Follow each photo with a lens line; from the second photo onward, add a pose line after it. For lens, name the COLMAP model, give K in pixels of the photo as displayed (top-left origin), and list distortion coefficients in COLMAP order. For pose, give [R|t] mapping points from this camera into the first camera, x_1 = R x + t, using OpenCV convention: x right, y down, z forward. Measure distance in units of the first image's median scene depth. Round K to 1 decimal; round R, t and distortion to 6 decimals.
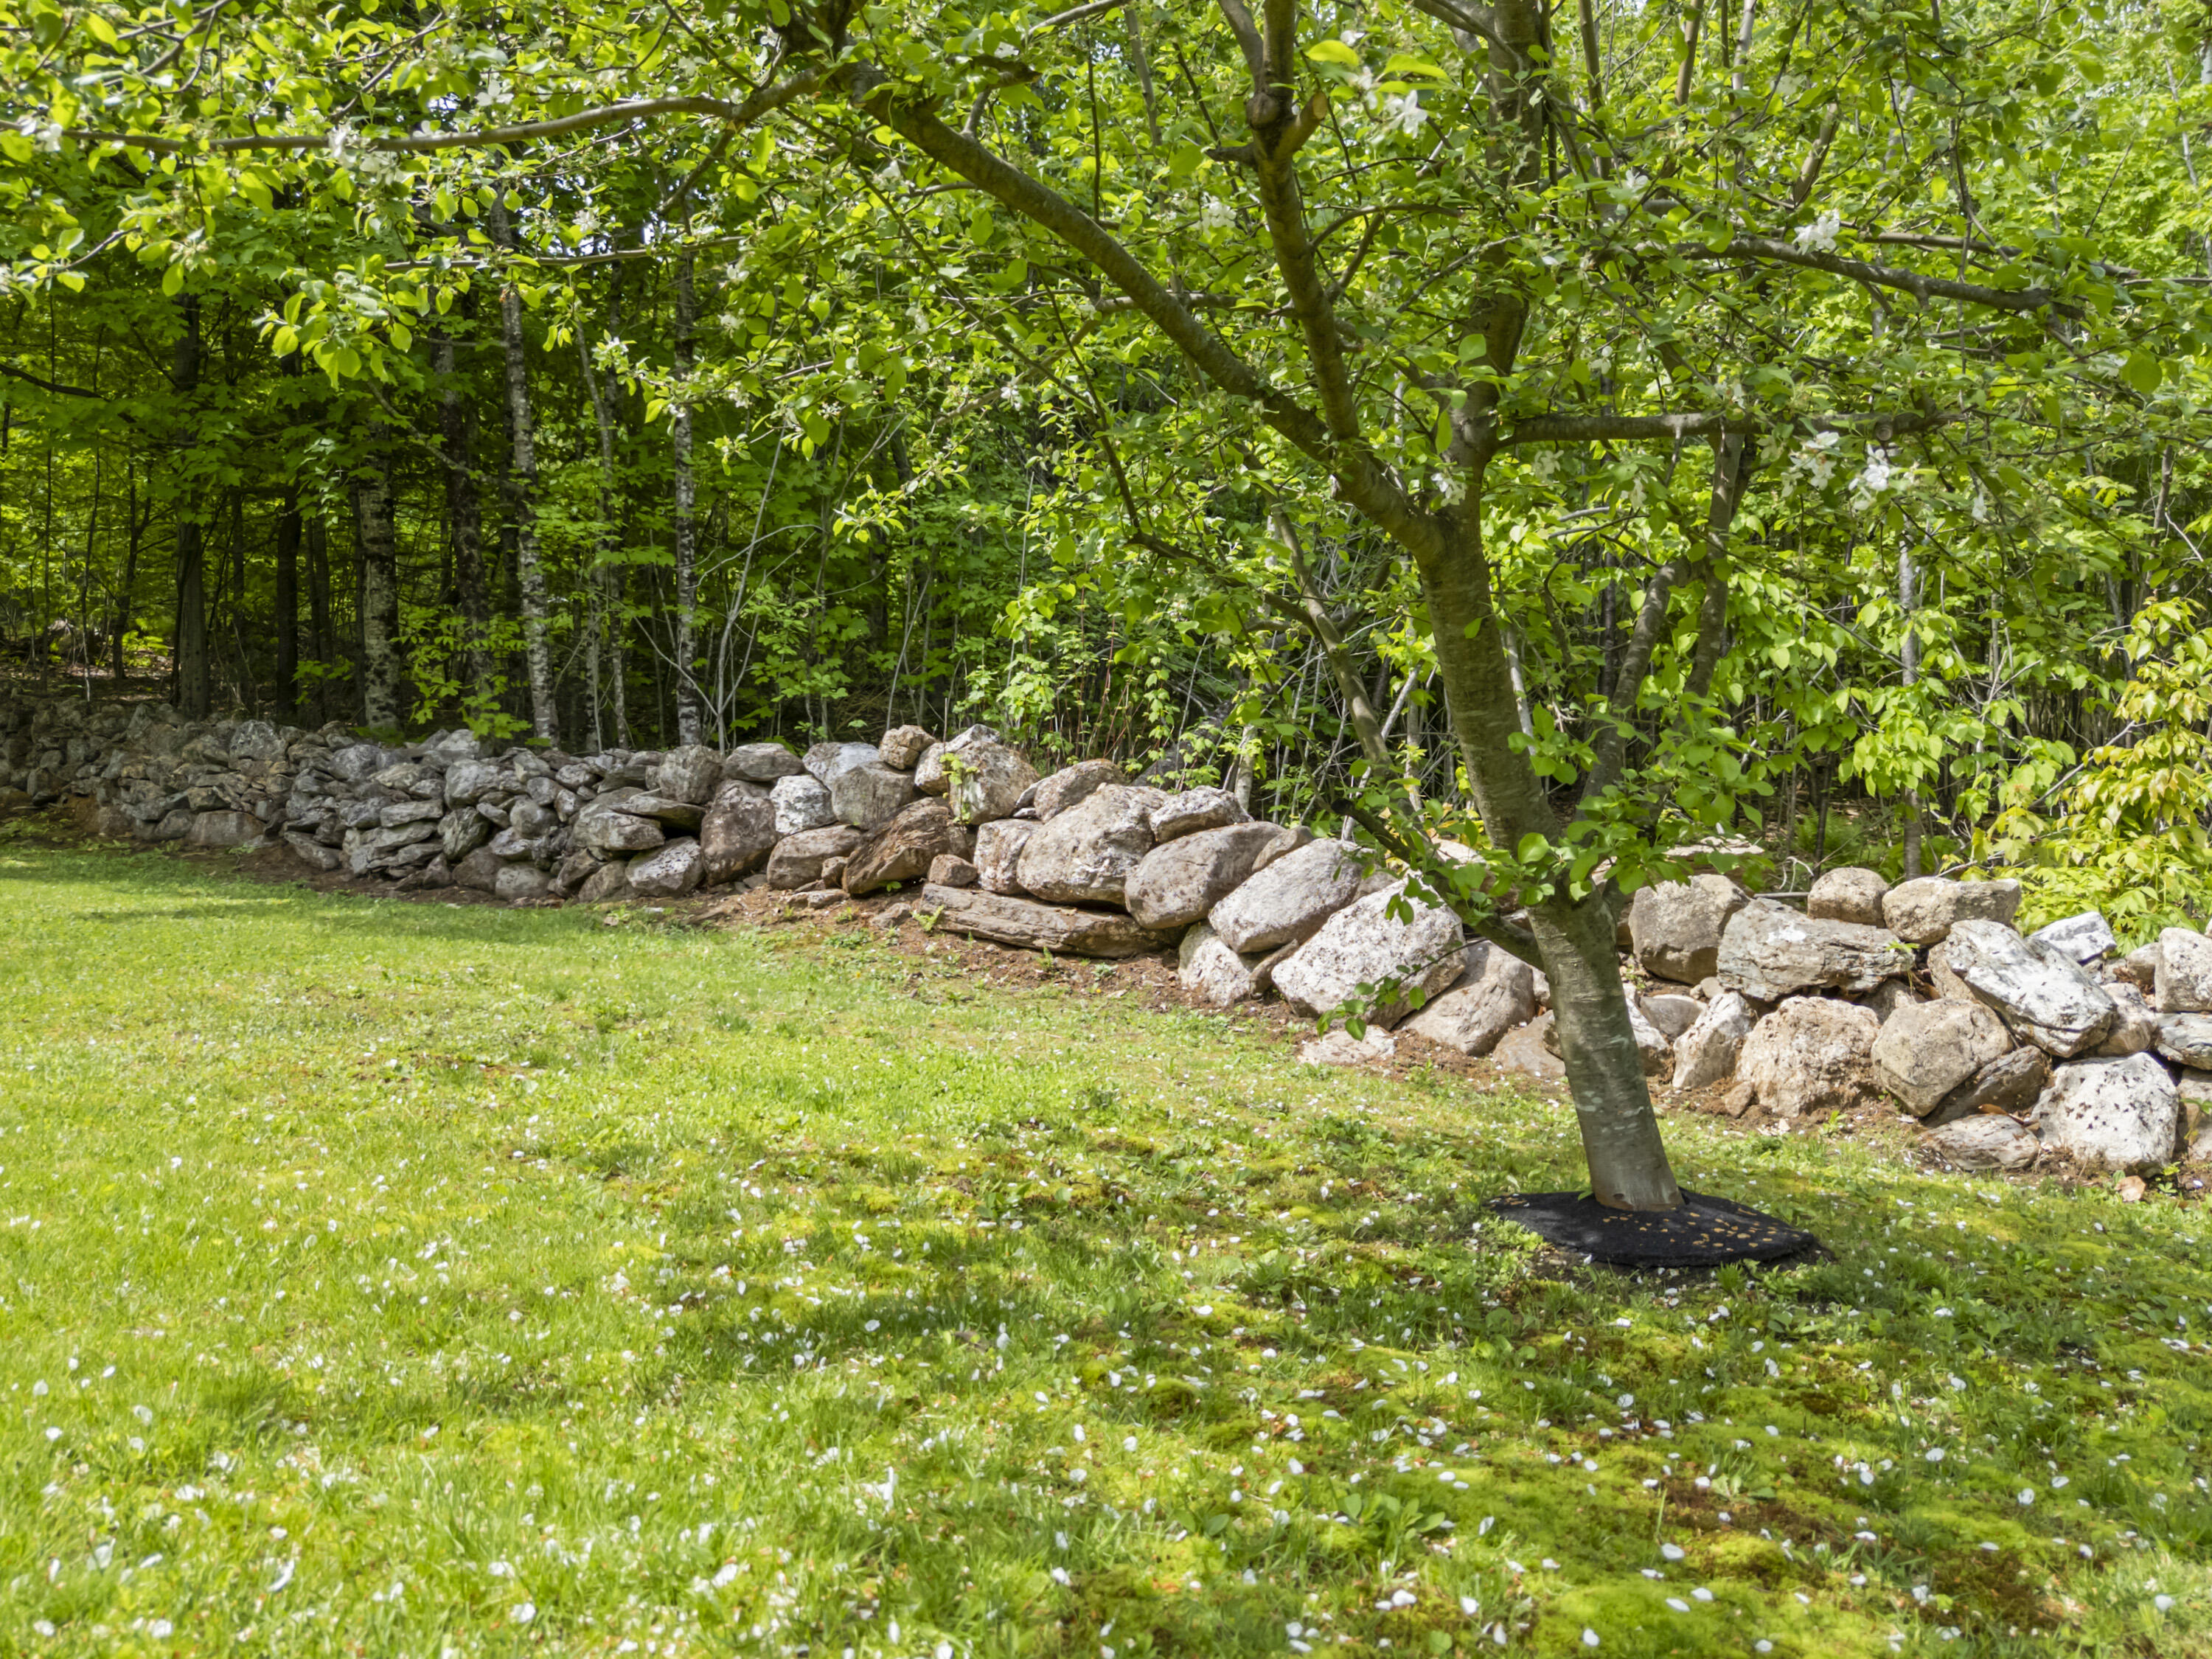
lens RADIAL K [[1641.9, 0, 1103.7], [0, 1641.9, 828.2], [0, 0, 1]] dist [0.060415, -0.038965]
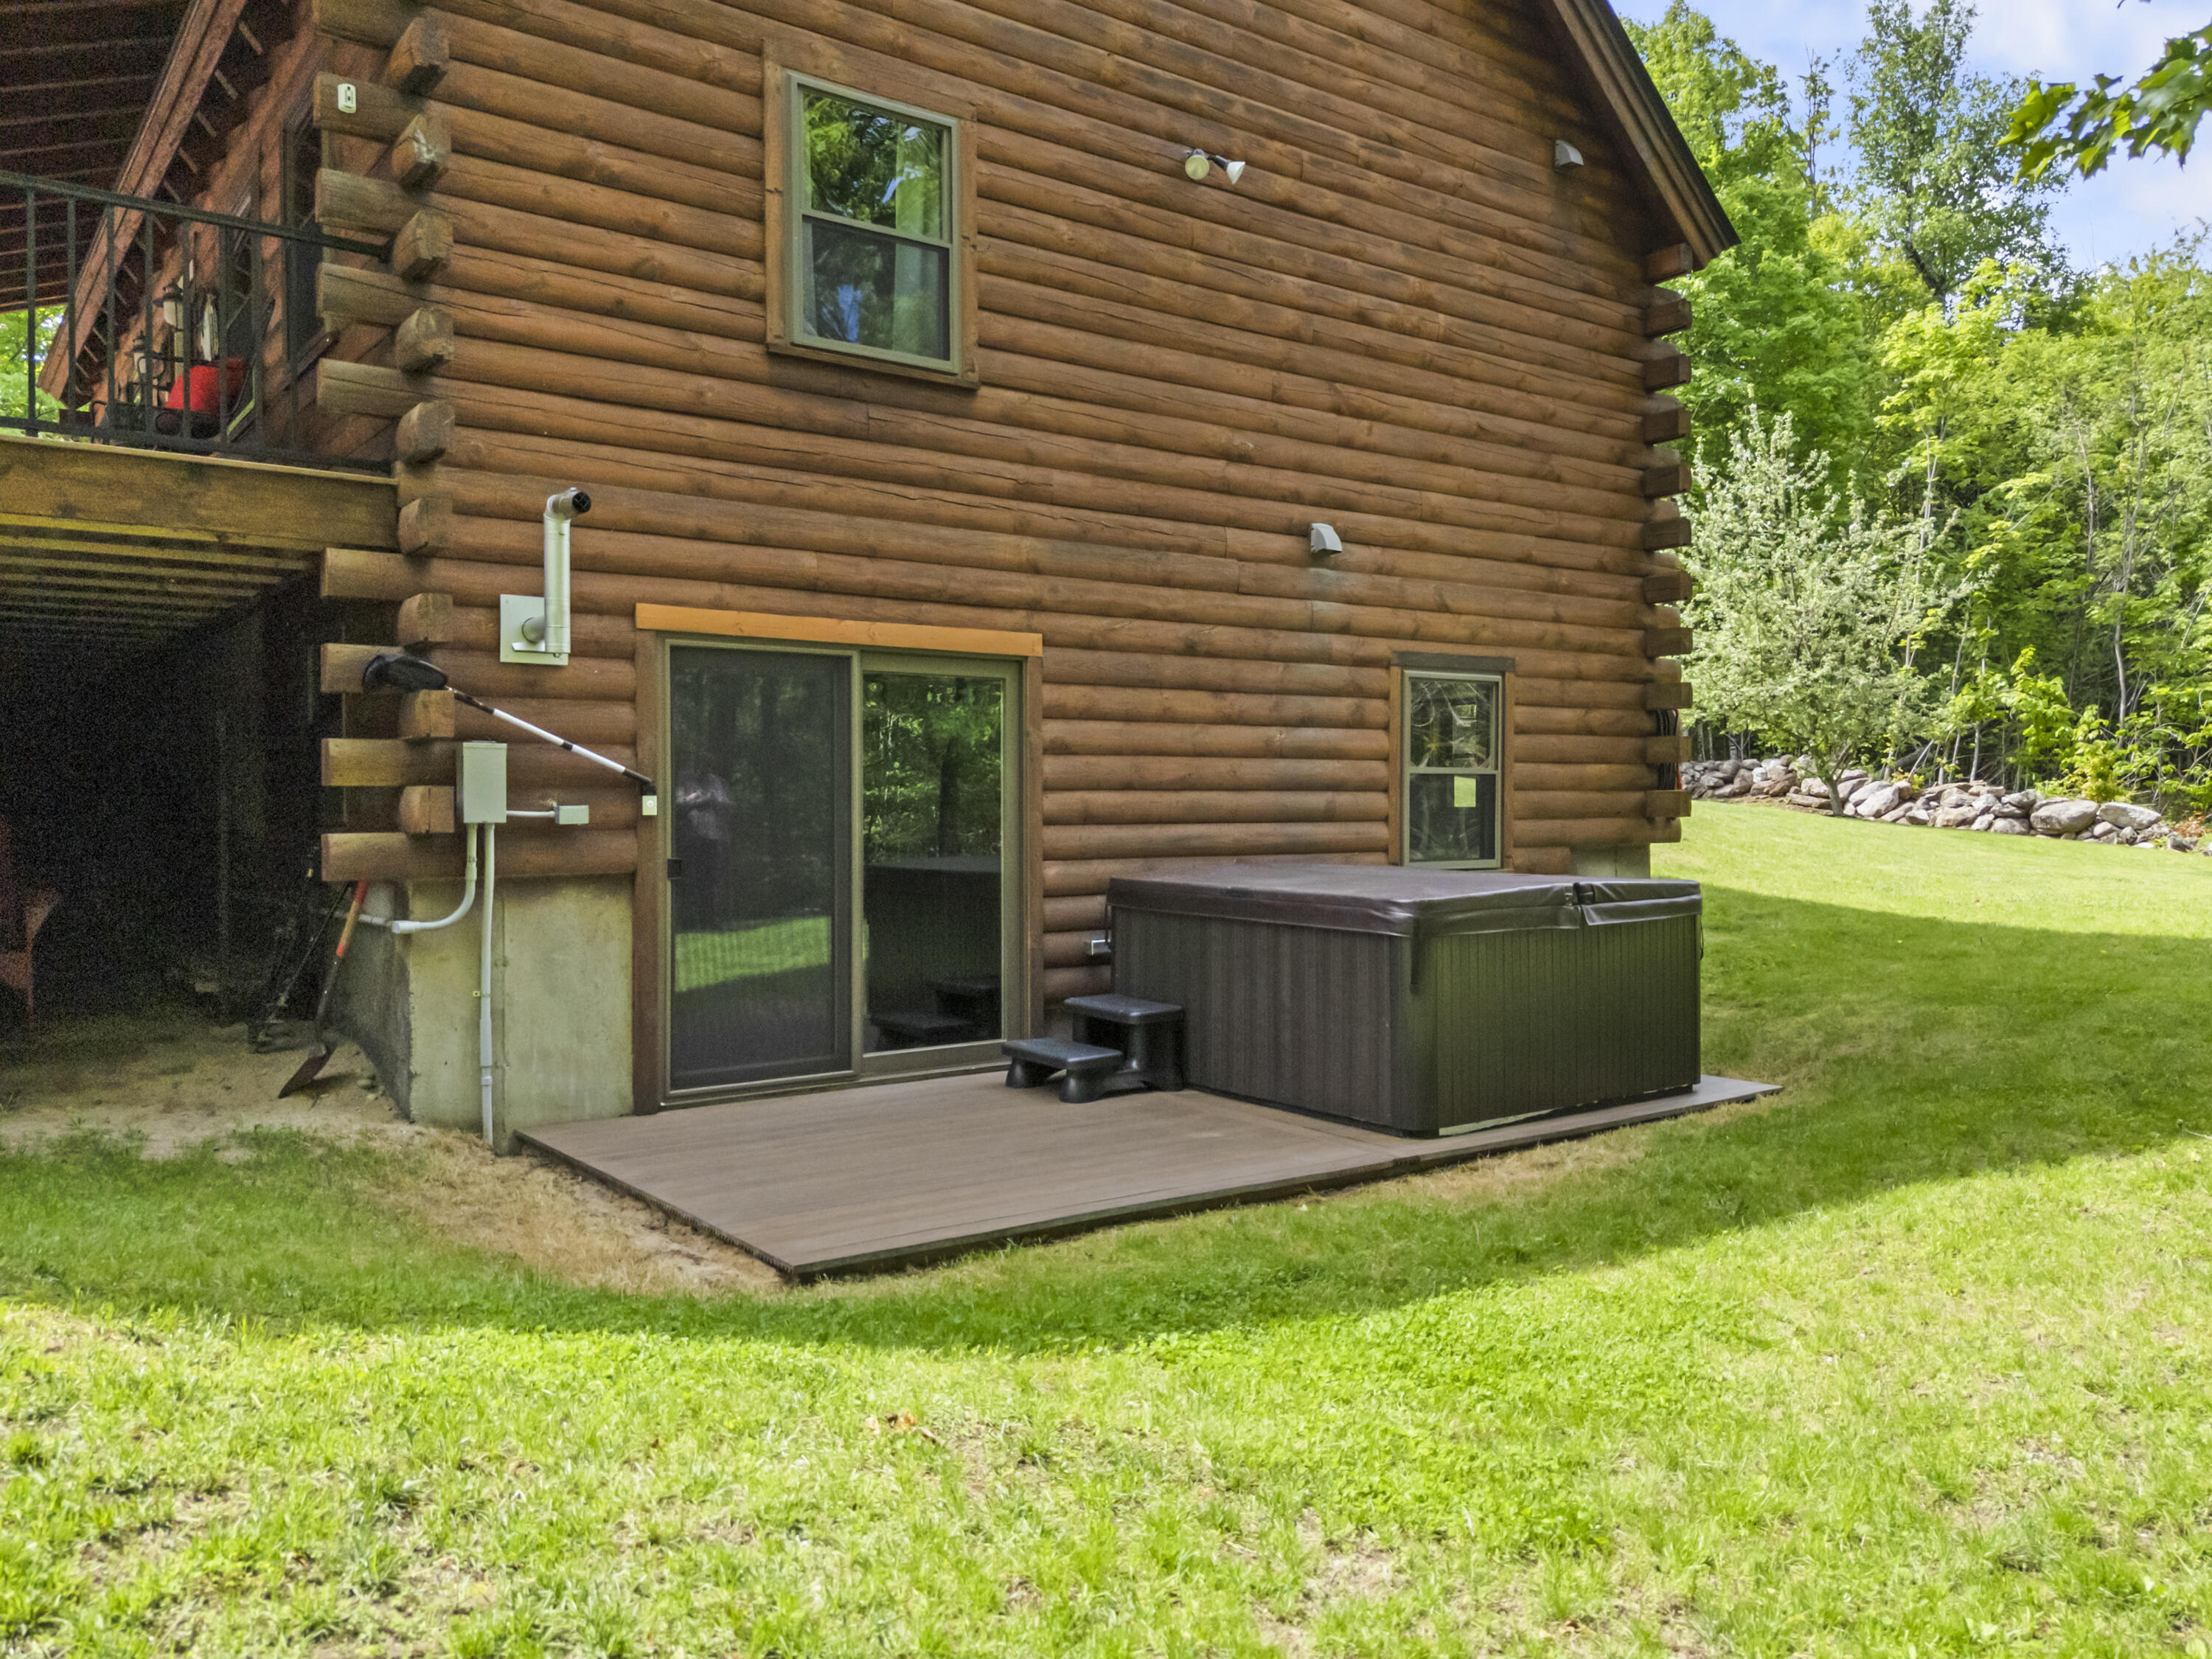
lens RADIAL K [[1641.9, 0, 1113.1], [0, 1641.9, 832.2], [0, 0, 1]] dist [0.060415, -0.038965]
pose [[0.817129, 0.012220, -0.576325, 0.873165], [-0.004991, 0.999888, 0.014125, 0.077580], [0.576433, -0.008665, 0.817098, -3.270975]]
